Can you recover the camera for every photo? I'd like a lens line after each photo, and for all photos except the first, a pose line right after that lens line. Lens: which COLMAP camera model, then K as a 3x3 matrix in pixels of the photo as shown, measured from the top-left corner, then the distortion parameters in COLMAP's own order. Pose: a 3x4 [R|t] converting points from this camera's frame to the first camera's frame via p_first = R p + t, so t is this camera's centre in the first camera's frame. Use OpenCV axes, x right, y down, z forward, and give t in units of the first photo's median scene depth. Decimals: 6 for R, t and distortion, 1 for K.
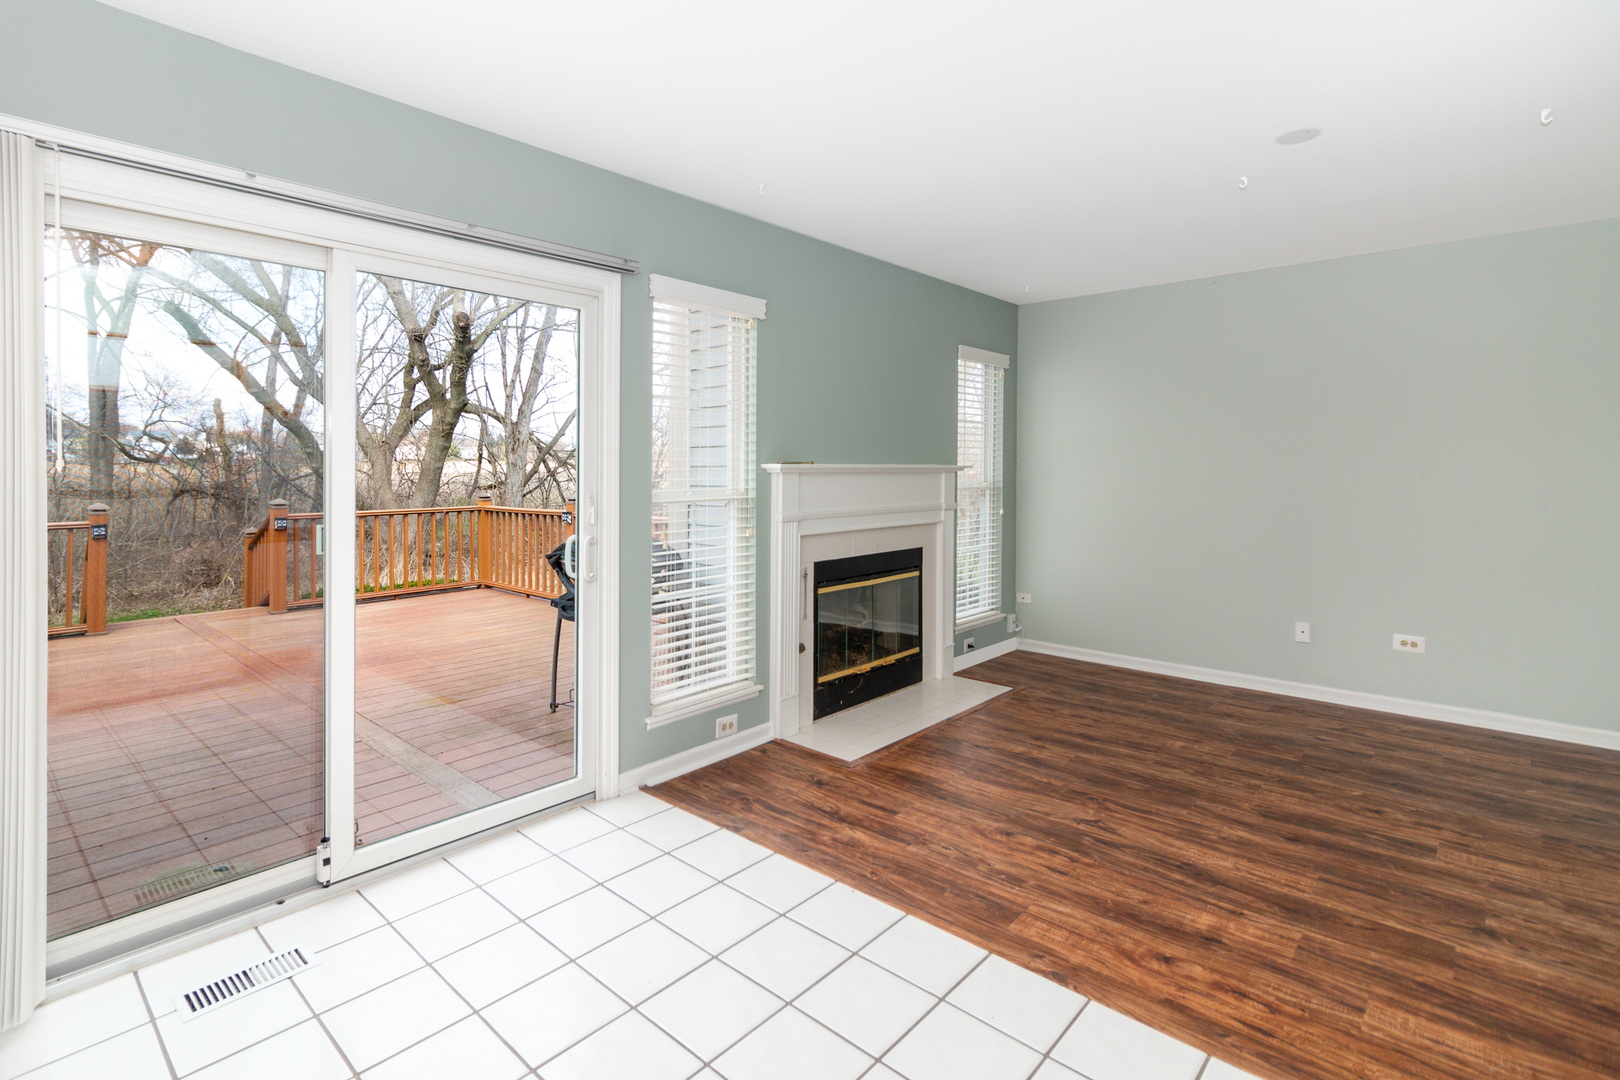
lens RADIAL K [[739.6, 0, 765.9], [0, 739.6, 480.5], [0, 0, 1]] dist [0.003732, -0.001137]
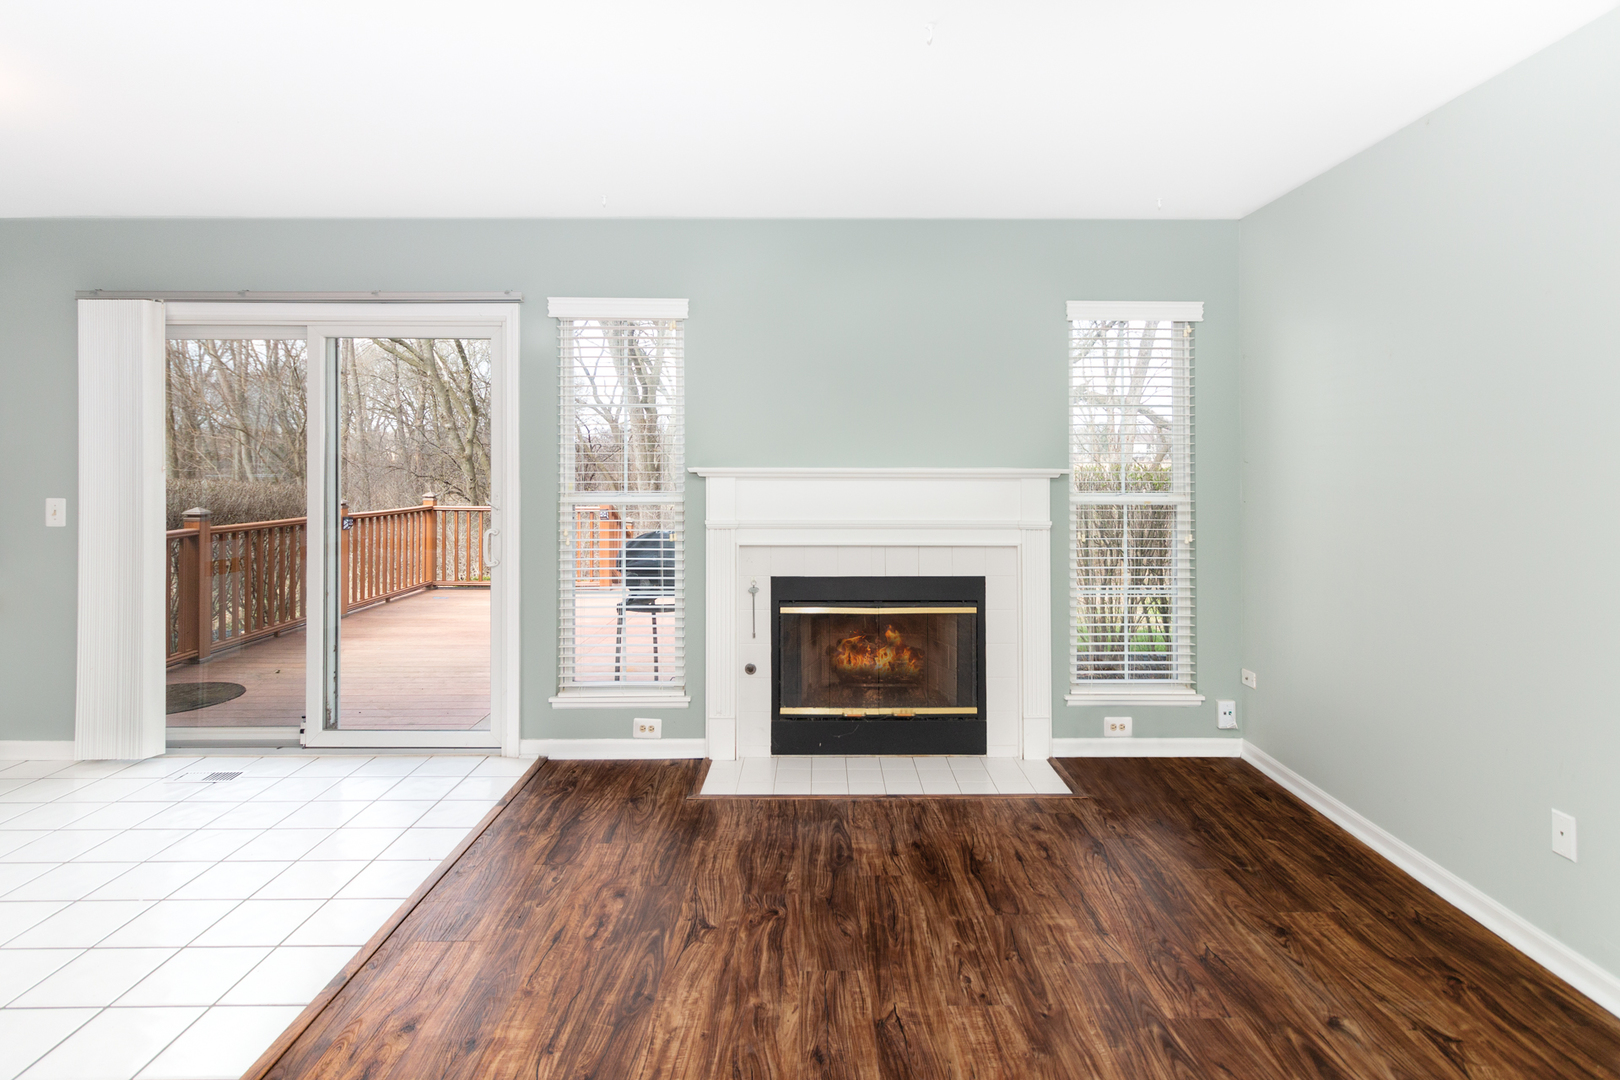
lens RADIAL K [[818.1, 0, 782.8], [0, 818.1, 480.3], [0, 0, 1]] dist [0.002392, -0.001694]
pose [[0.706693, 0.014791, -0.707365, 1.019429], [-0.011381, 0.999890, 0.009537, -0.022420], [0.707428, 0.001311, 0.706784, 0.403517]]
